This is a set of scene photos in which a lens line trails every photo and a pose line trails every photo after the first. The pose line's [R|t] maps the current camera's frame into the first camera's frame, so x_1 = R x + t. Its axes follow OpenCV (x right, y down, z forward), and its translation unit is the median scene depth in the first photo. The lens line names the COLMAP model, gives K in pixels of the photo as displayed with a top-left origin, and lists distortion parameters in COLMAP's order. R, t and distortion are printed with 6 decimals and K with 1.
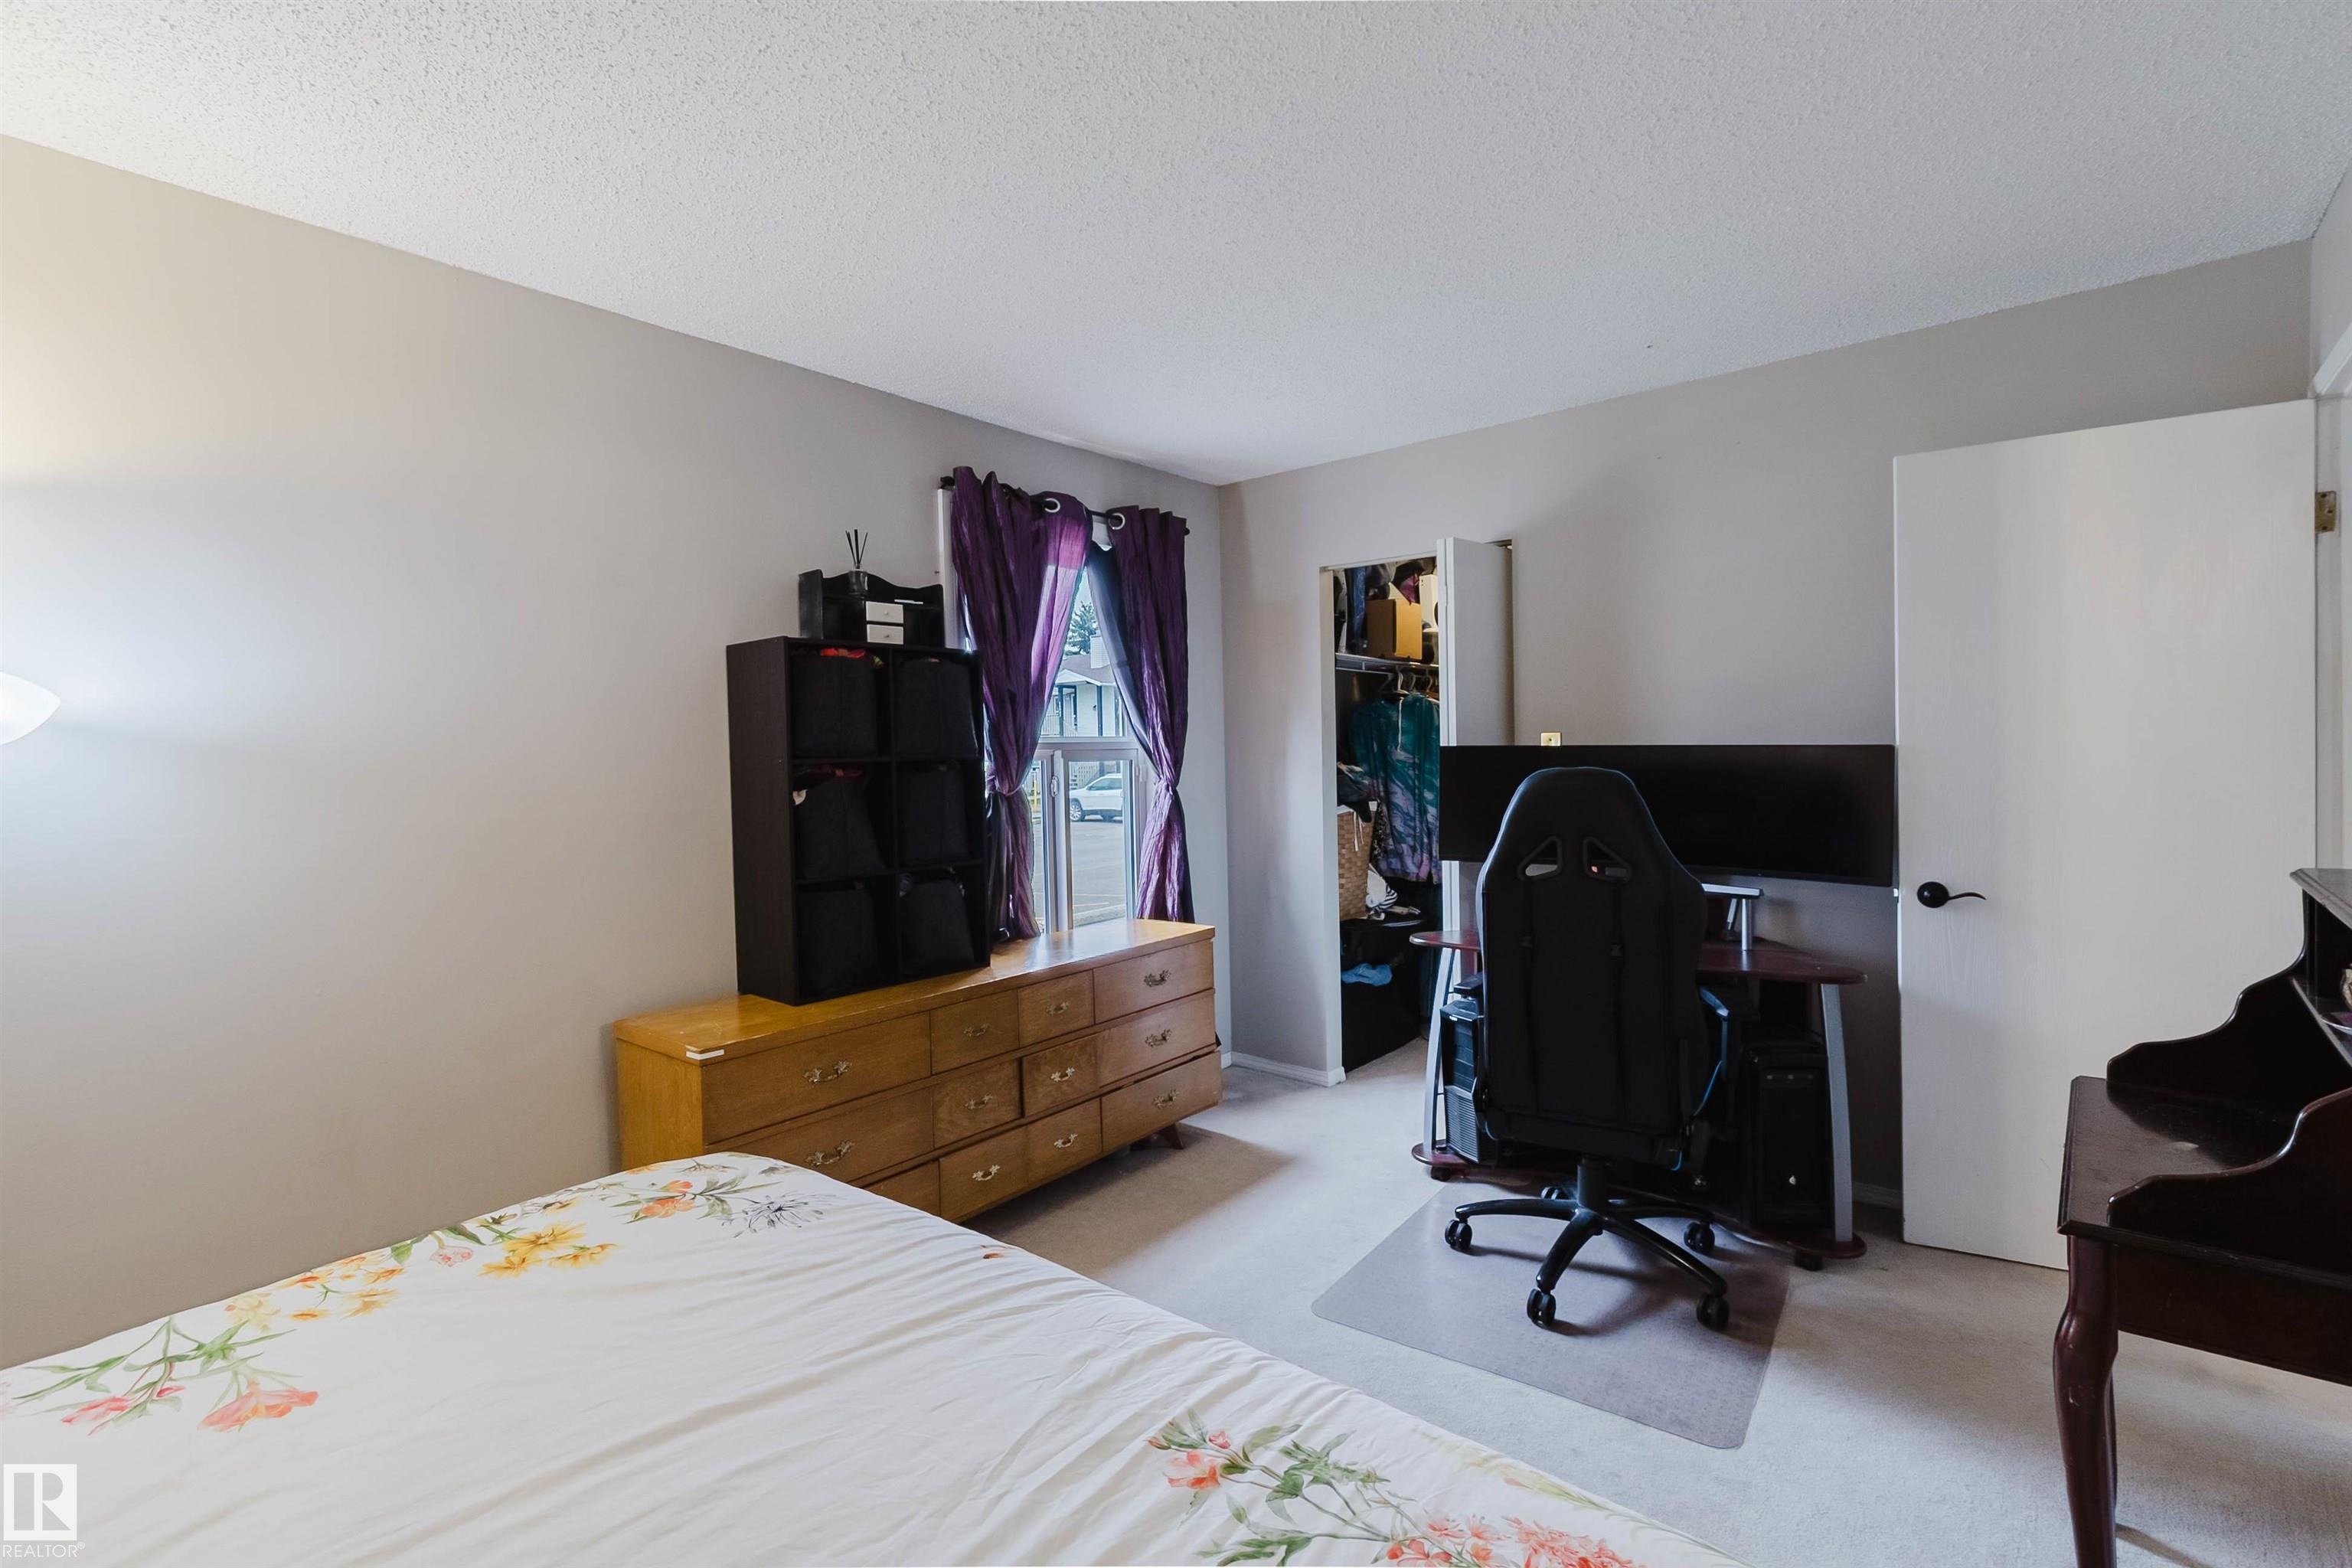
lens RADIAL K [[1084.9, 0, 1153.3], [0, 1084.9, 784.0], [0, 0, 1]] dist [0.001434, 0.000127]
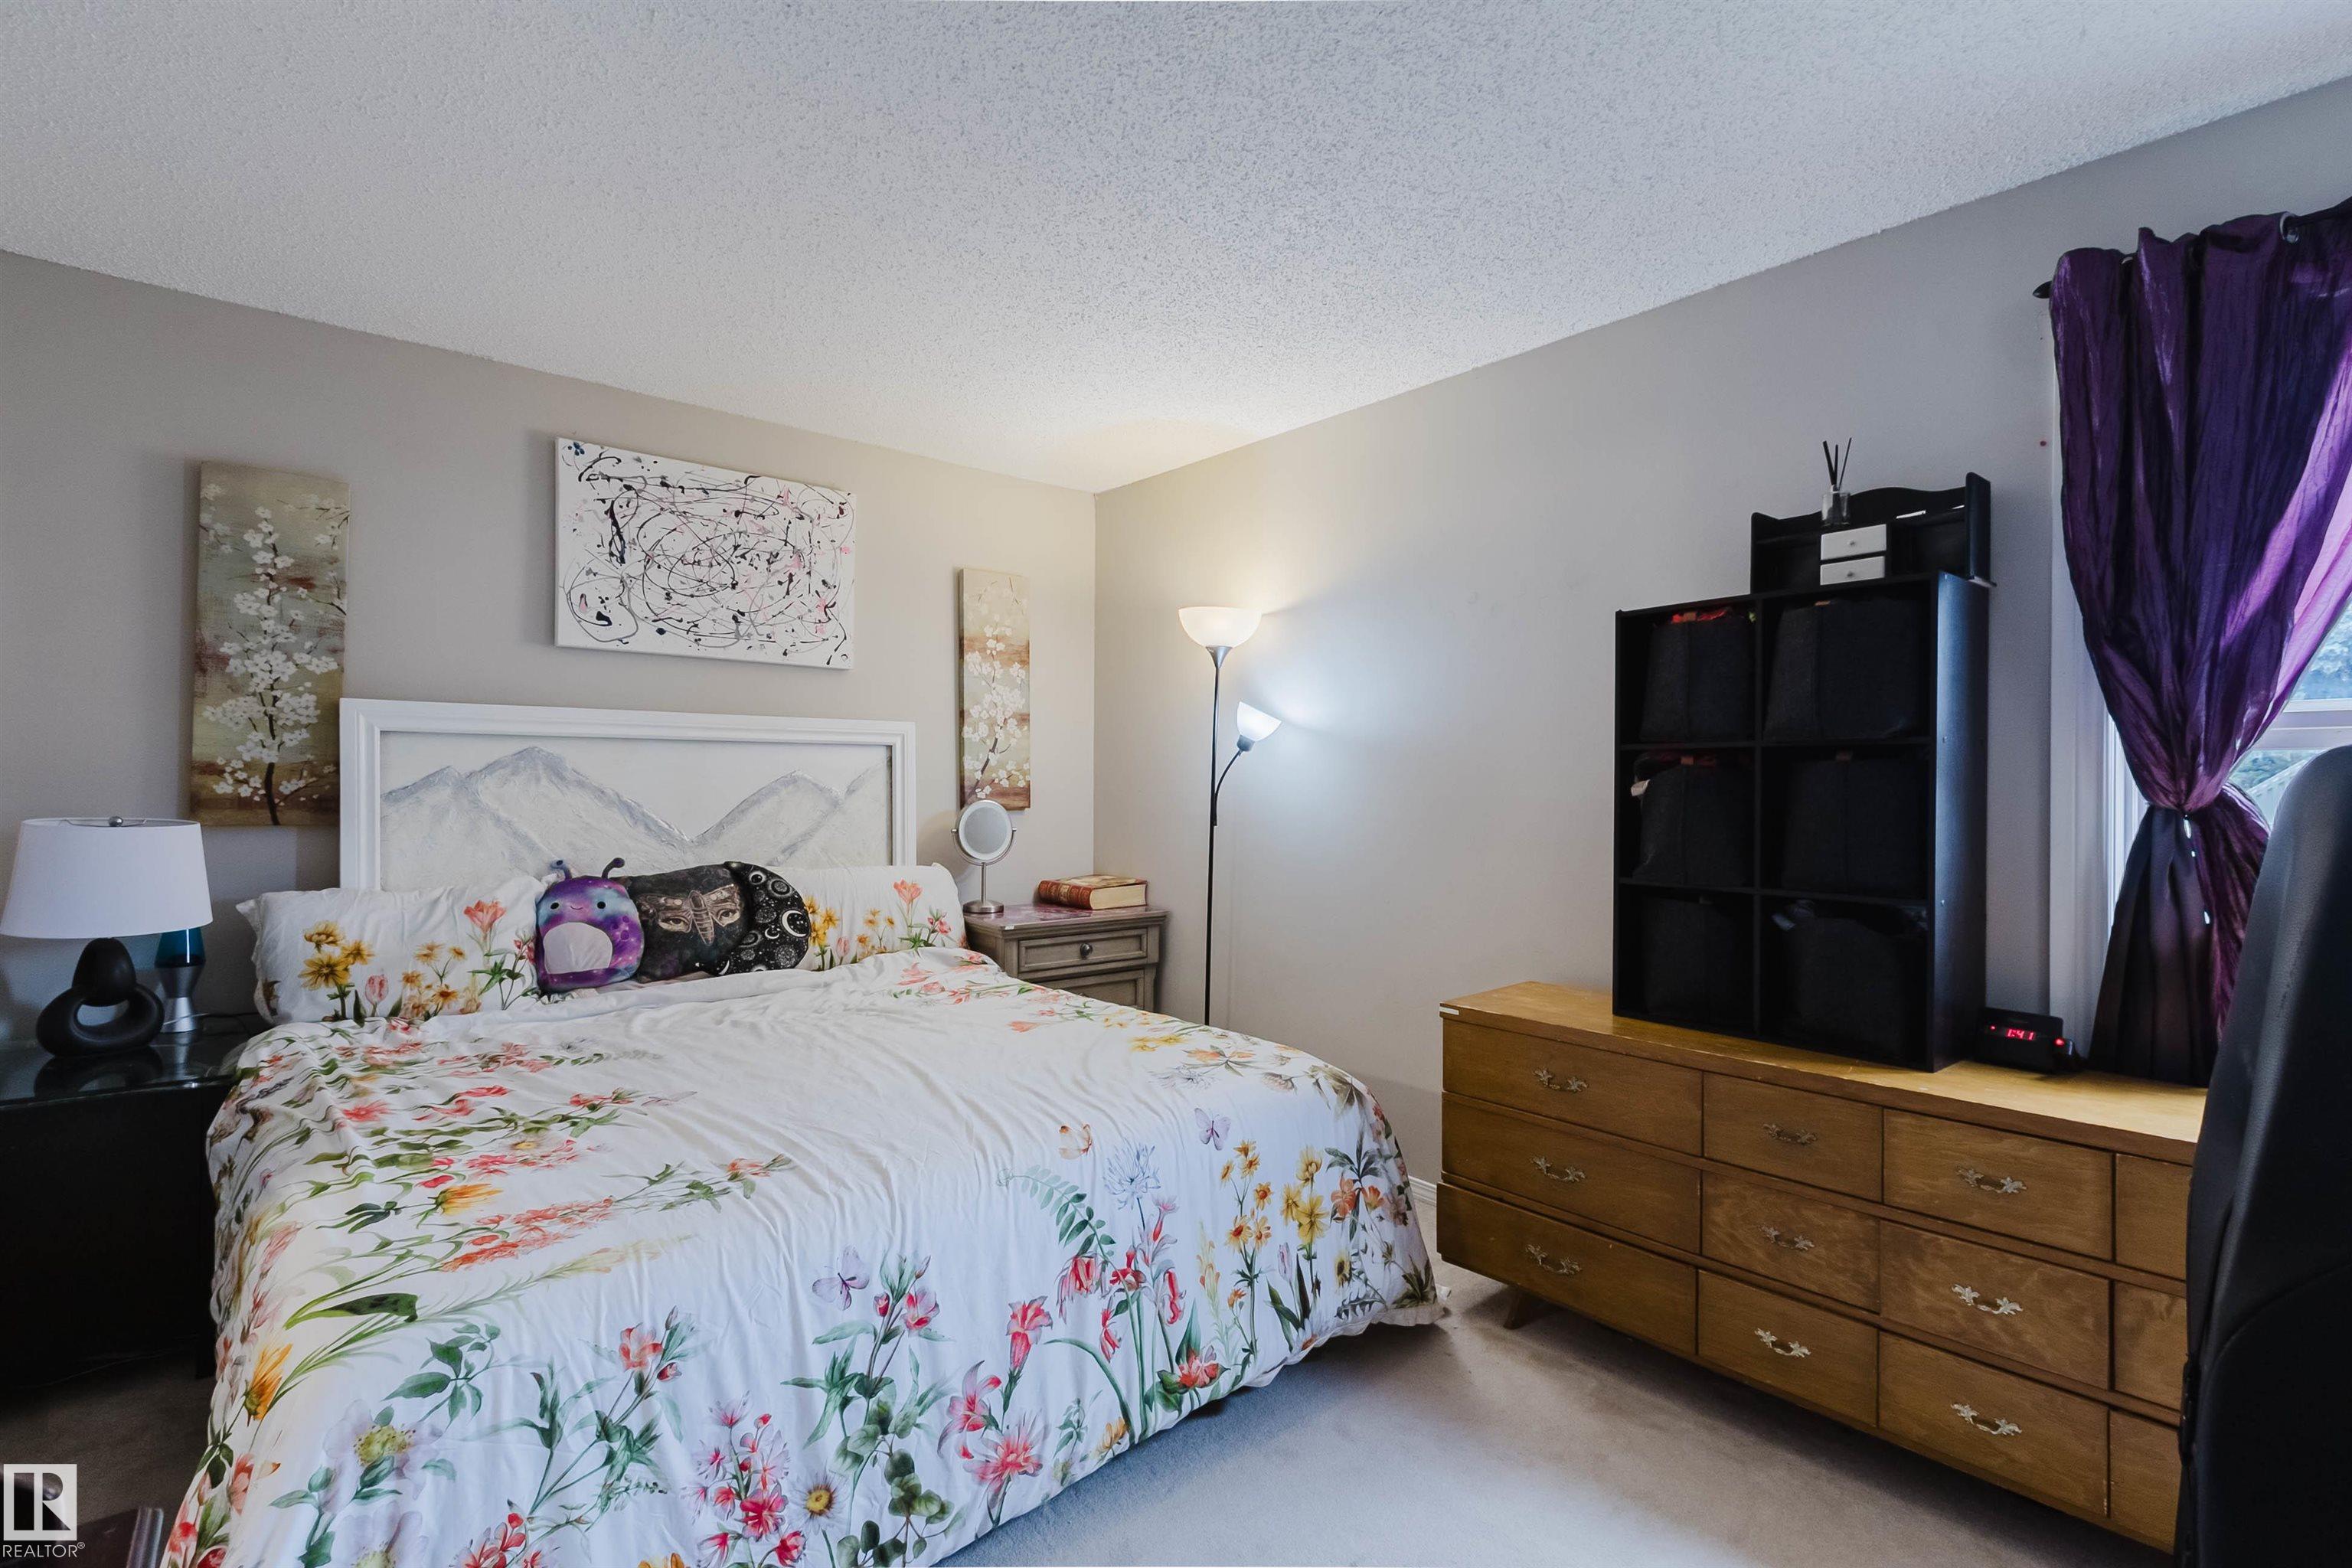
lens RADIAL K [[1084.9, 0, 1153.3], [0, 1084.9, 784.0], [0, 0, 1]] dist [0.001434, 0.000127]
pose [[-0.162327, 0.024923, -0.986422, 0.590504], [-0.037221, 0.998815, 0.031361, -0.002456], [0.986035, 0.041806, -0.161207, 0.715772]]
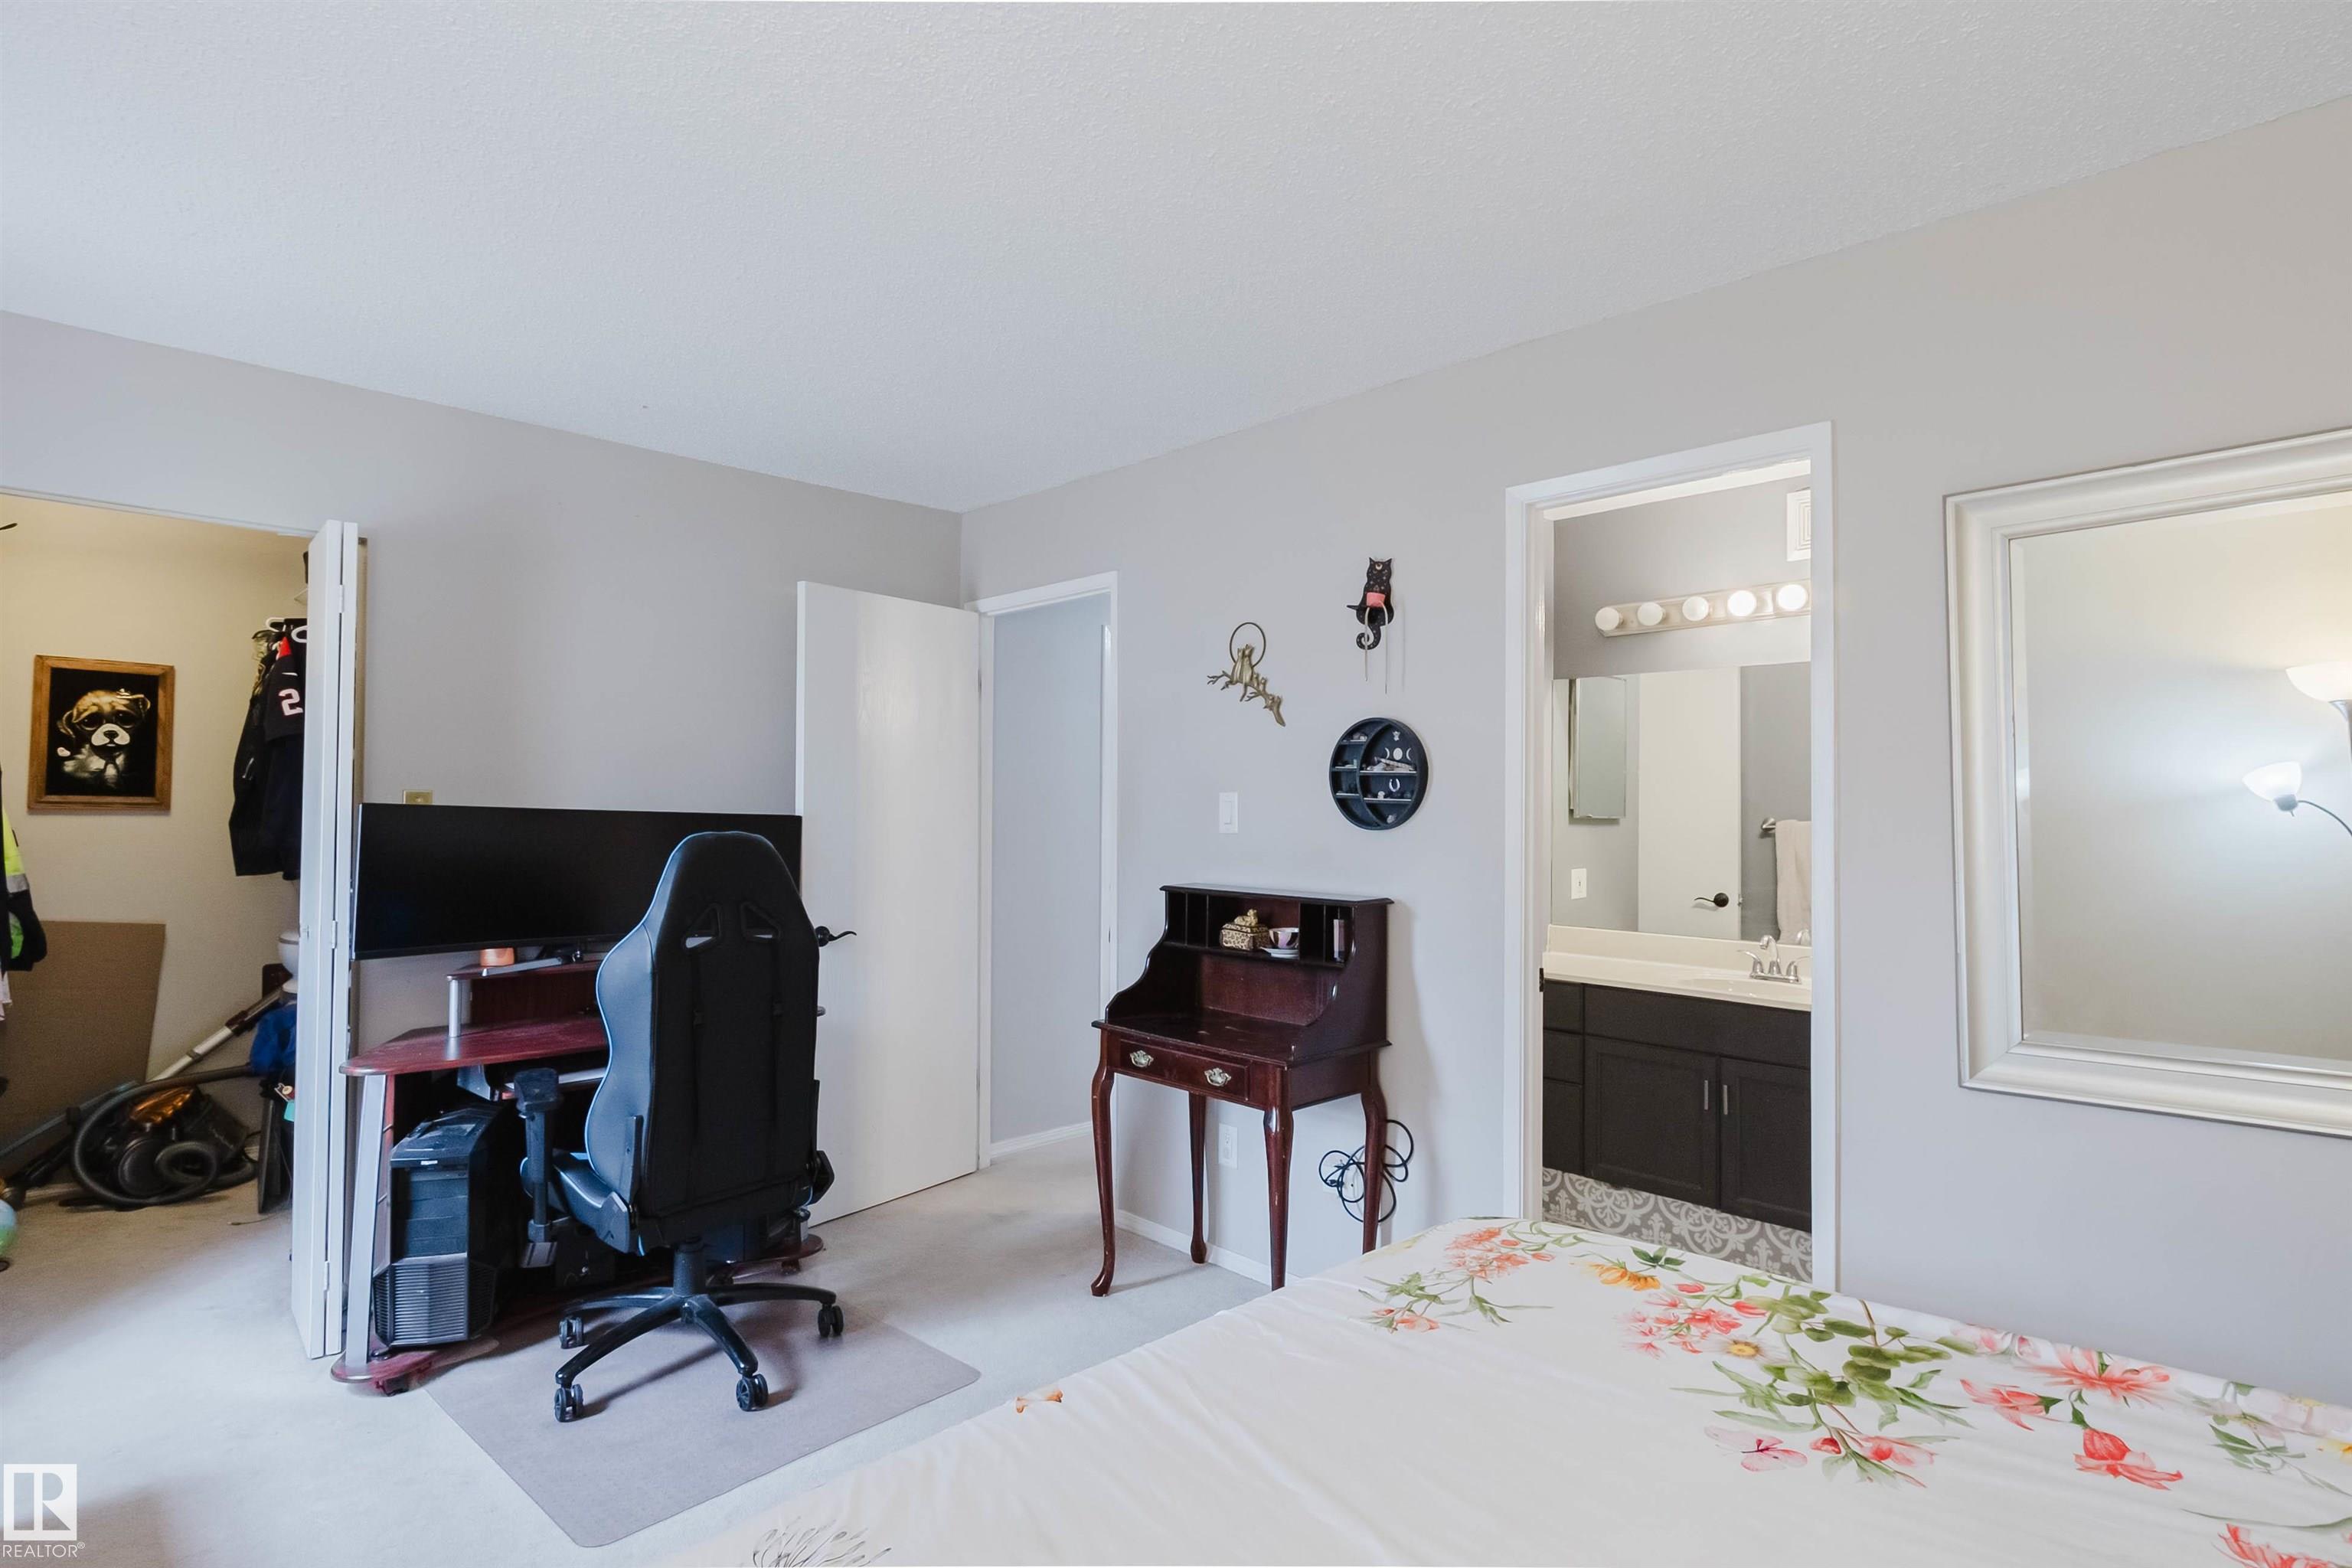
lens RADIAL K [[1238.5, 0, 1149.3], [0, 1238.5, 783.8], [0, 0, 1]] dist [-0.001338, -0.001932]
pose [[0.086643, 0.041280, 0.995384, -0.628117], [0.027328, 0.998667, -0.043795, 0.000156], [-0.995865, 0.030996, 0.085400, 0.463659]]
